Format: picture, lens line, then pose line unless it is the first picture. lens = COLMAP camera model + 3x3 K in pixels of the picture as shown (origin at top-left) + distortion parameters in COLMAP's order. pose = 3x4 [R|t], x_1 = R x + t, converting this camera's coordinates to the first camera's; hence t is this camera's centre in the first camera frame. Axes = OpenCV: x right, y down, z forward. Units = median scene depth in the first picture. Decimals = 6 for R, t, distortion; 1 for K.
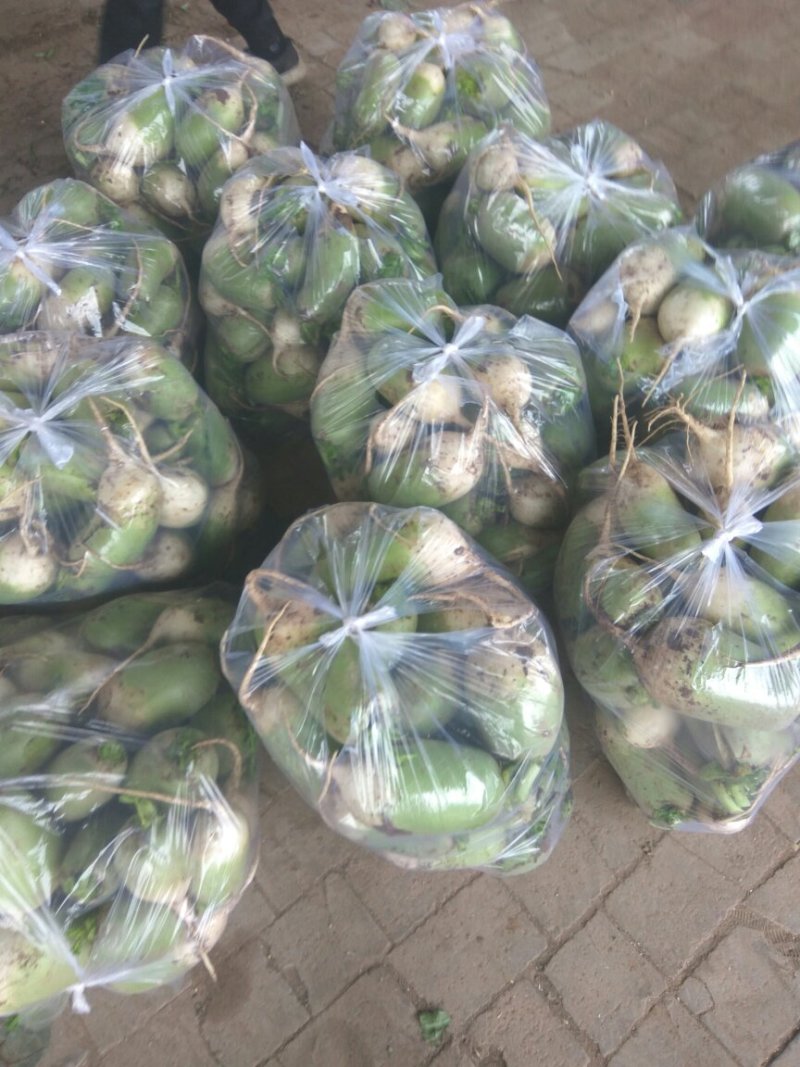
lens RADIAL K [[851.8, 0, 400.0], [0, 851.8, 533.5], [0, 0, 1]] dist [0.084730, -0.177077]
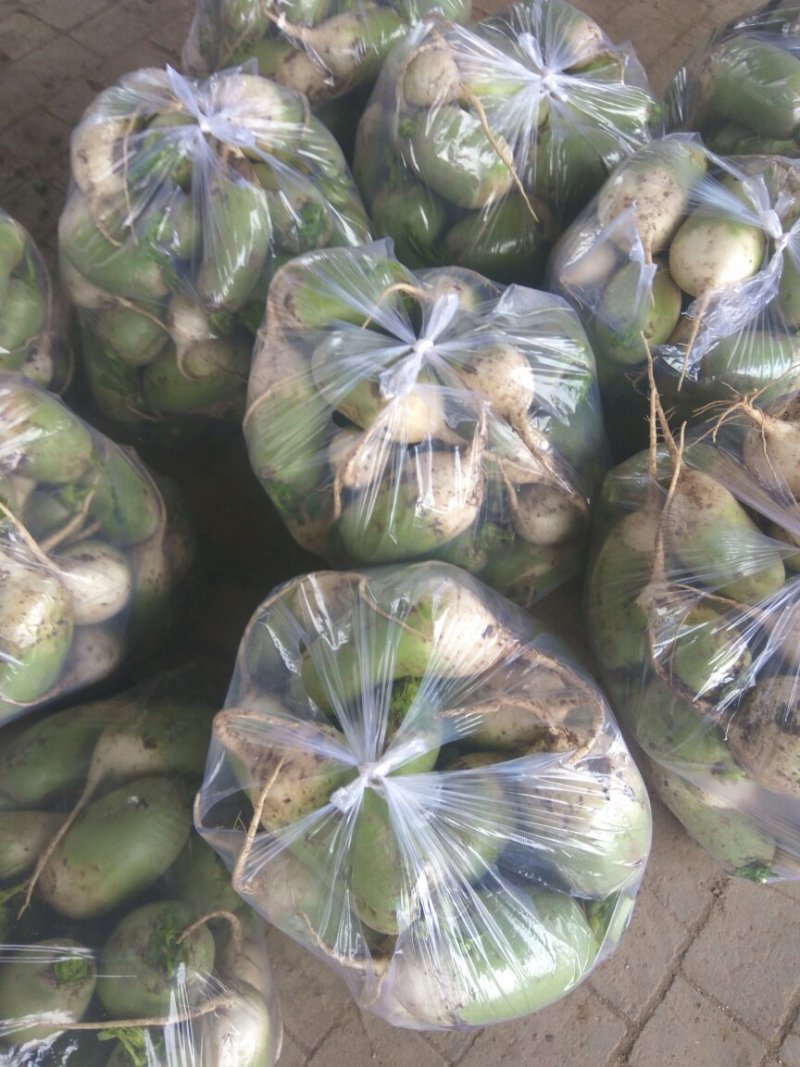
lens RADIAL K [[851.8, 0, 400.0], [0, 851.8, 533.5], [0, 0, 1]] dist [0.084730, -0.177077]
pose [[0.983960, -0.152509, 0.092536, -0.054006], [0.139224, 0.980856, 0.136153, -0.151660], [-0.111529, -0.121086, 0.986357, 0.227495]]
